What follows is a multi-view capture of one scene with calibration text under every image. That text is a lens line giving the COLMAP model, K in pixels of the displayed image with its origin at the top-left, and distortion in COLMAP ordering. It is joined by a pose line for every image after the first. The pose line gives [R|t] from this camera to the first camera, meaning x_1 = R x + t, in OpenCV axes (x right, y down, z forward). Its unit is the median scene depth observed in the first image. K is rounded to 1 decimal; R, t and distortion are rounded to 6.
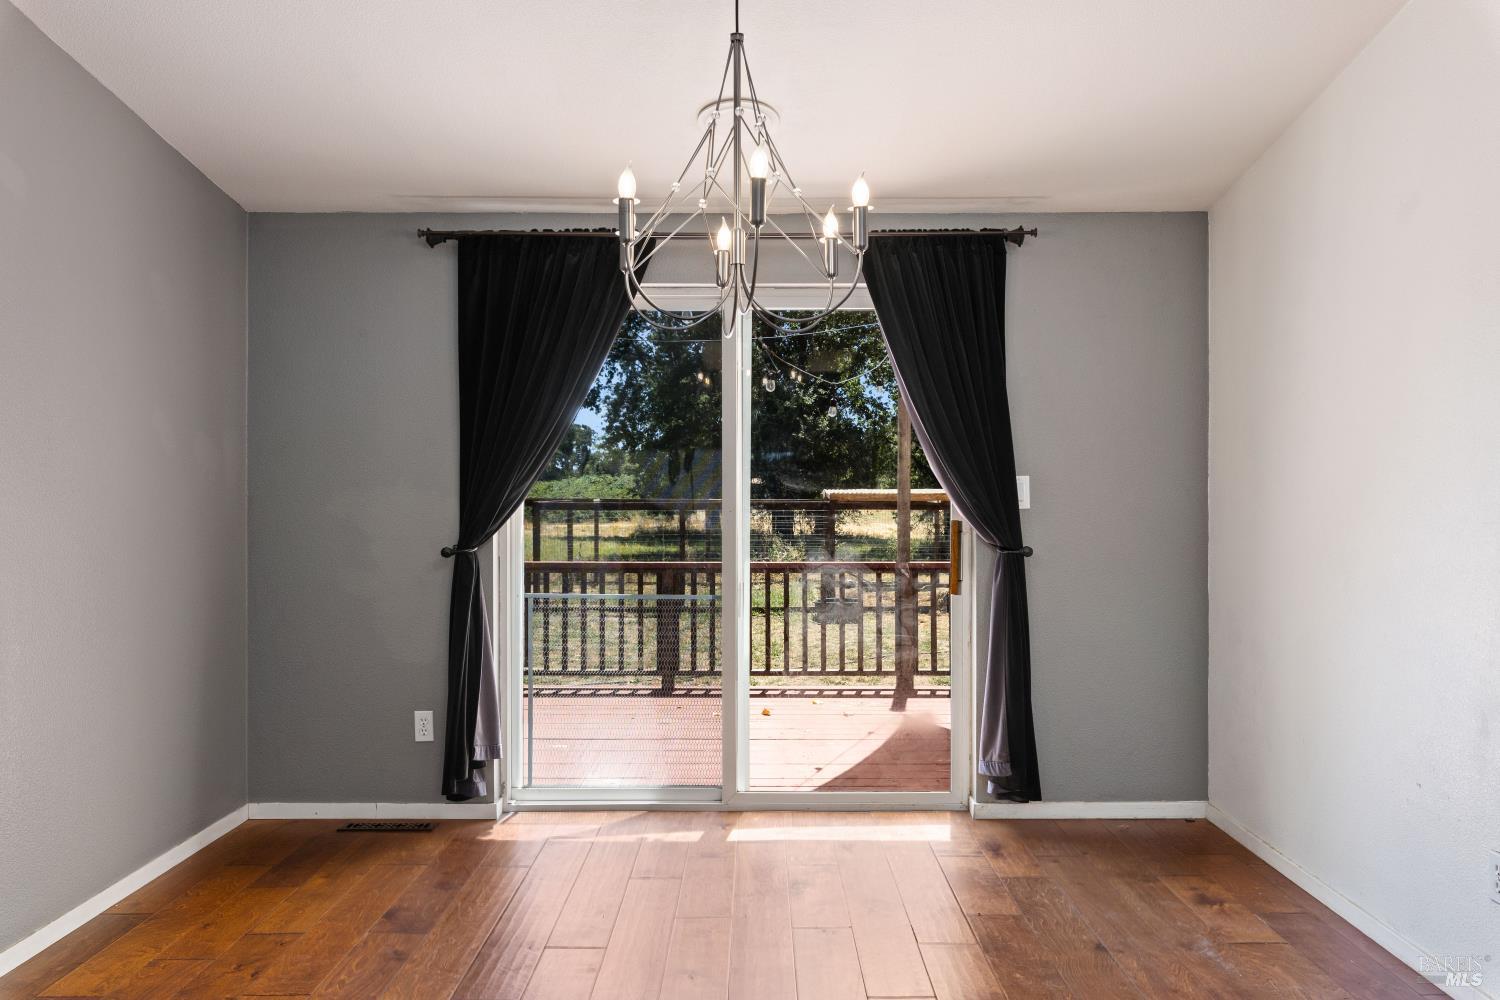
lens RADIAL K [[1043.5, 0, 754.9], [0, 1043.5, 498.1], [0, 0, 1]] dist [0.011650, 0.001328]
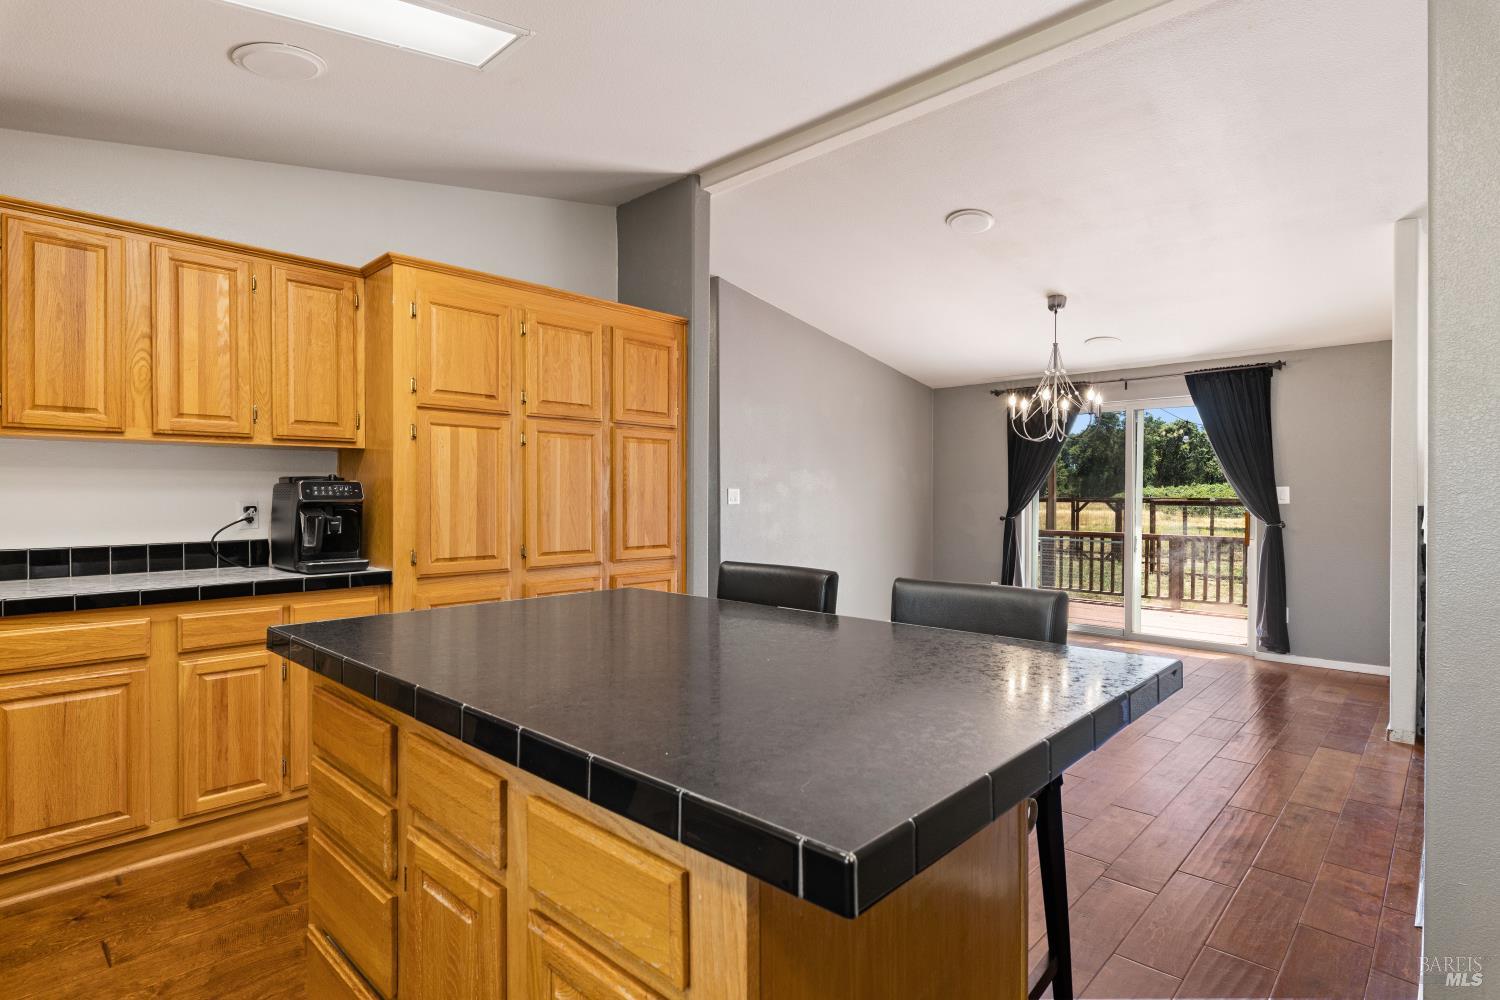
lens RADIAL K [[758.6, 0, 755.2], [0, 758.6, 497.6], [0, 0, 1]] dist [0.000022, -0.000010]
pose [[0.724969, 0.007791, -0.688737, 0.518725], [-0.006876, 0.999968, 0.004074, 0.000017], [0.688747, 0.001783, 0.725000, -0.711713]]
